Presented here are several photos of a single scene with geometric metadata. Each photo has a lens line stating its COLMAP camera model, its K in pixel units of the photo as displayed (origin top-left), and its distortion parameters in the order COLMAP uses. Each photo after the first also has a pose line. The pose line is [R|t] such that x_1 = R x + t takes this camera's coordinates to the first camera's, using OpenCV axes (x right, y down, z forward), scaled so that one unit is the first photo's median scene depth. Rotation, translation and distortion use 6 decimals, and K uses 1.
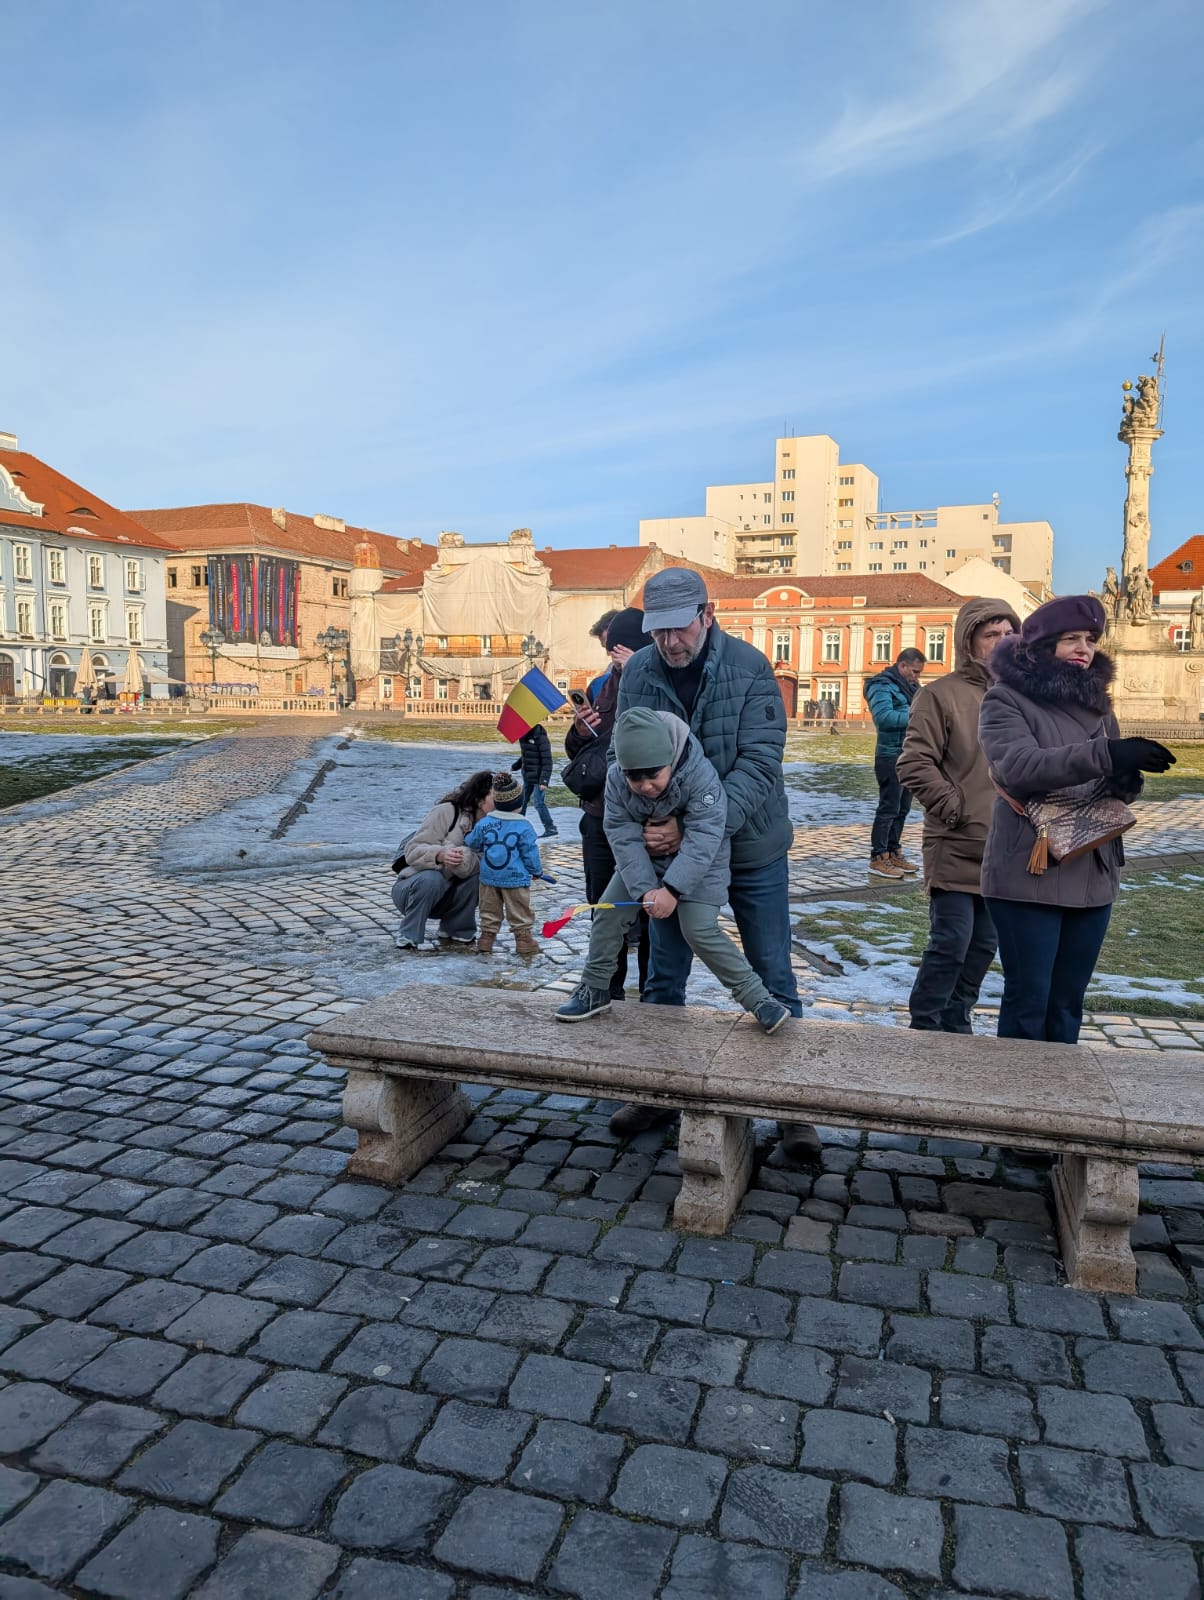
lens RADIAL K [[1120.3, 0, 620.4], [0, 1120.3, 811.0], [0, 0, 1]] dist [0.040739, -0.030549]
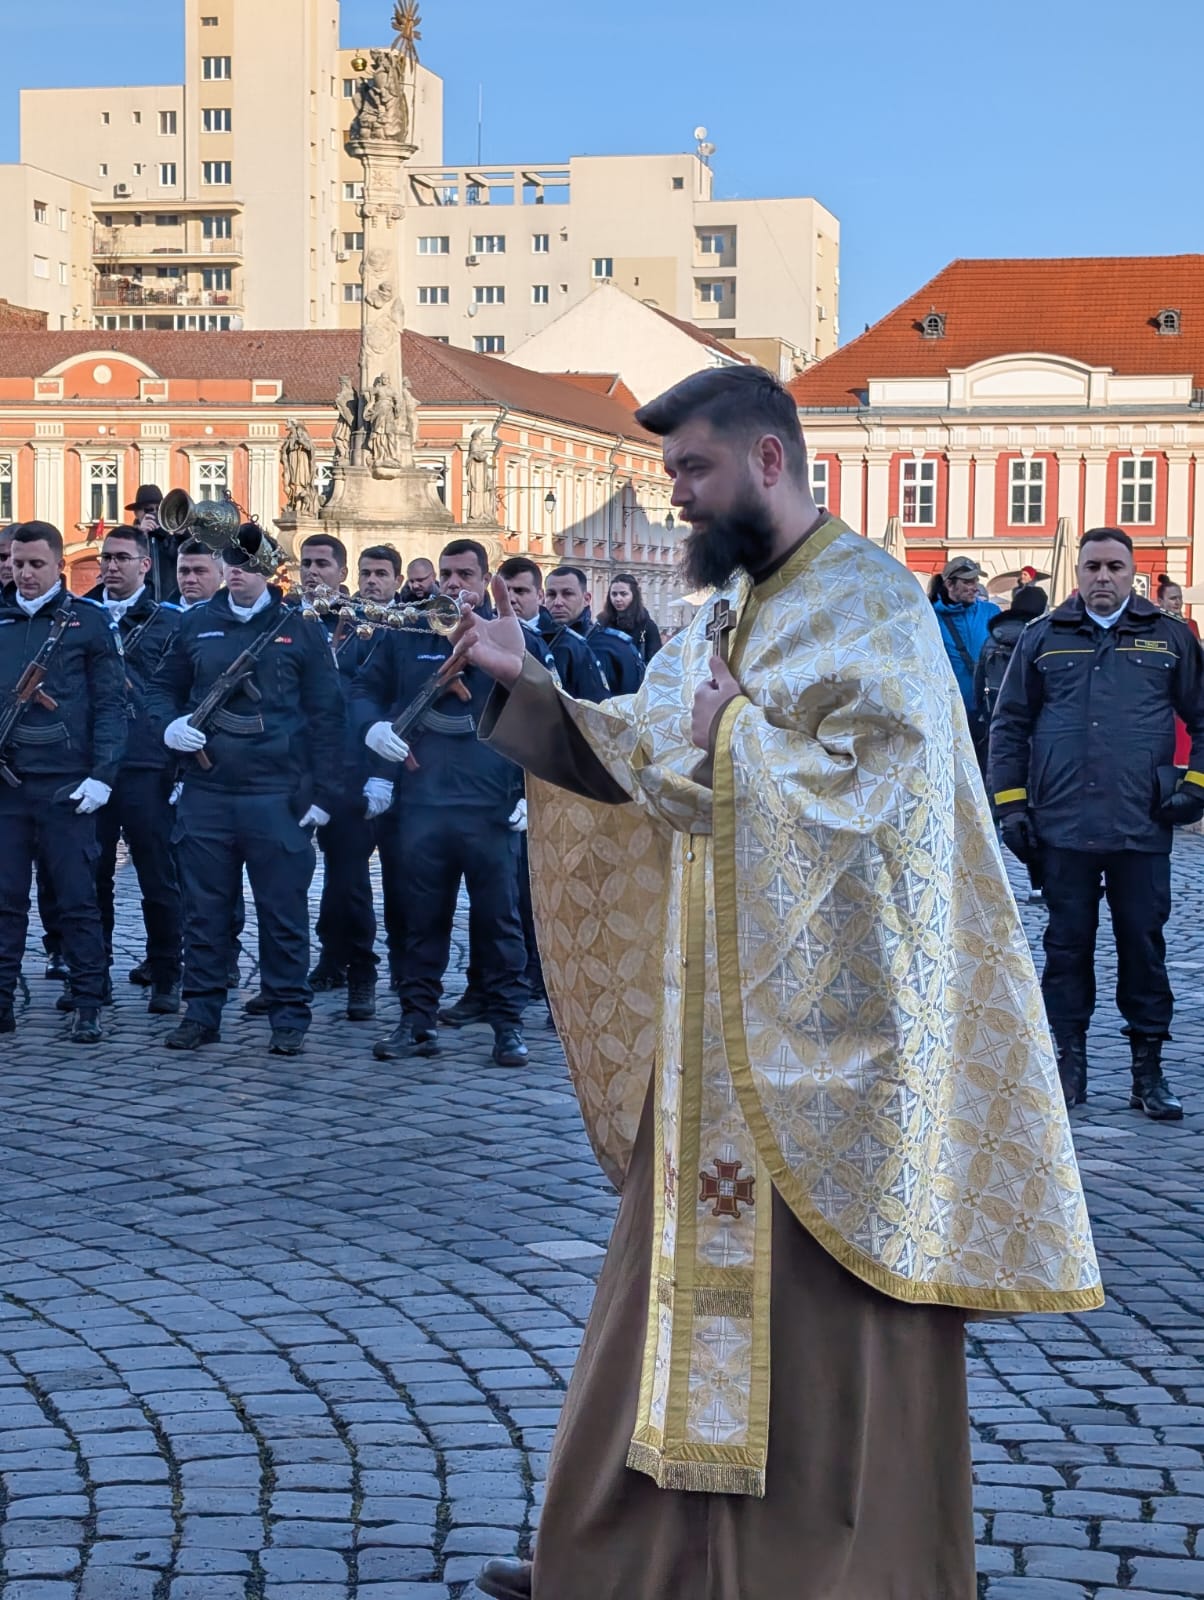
lens RADIAL K [[2991.7, 0, 521.5], [0, 2991.7, 798.0], [0, 0, 1]] dist [0.322547, -1.720536]
pose [[0.982249, -0.016924, 0.186815, 0.046917], [0.023963, 0.999083, -0.035484, 0.011418], [-0.186043, 0.039331, 0.981754, -0.105276]]
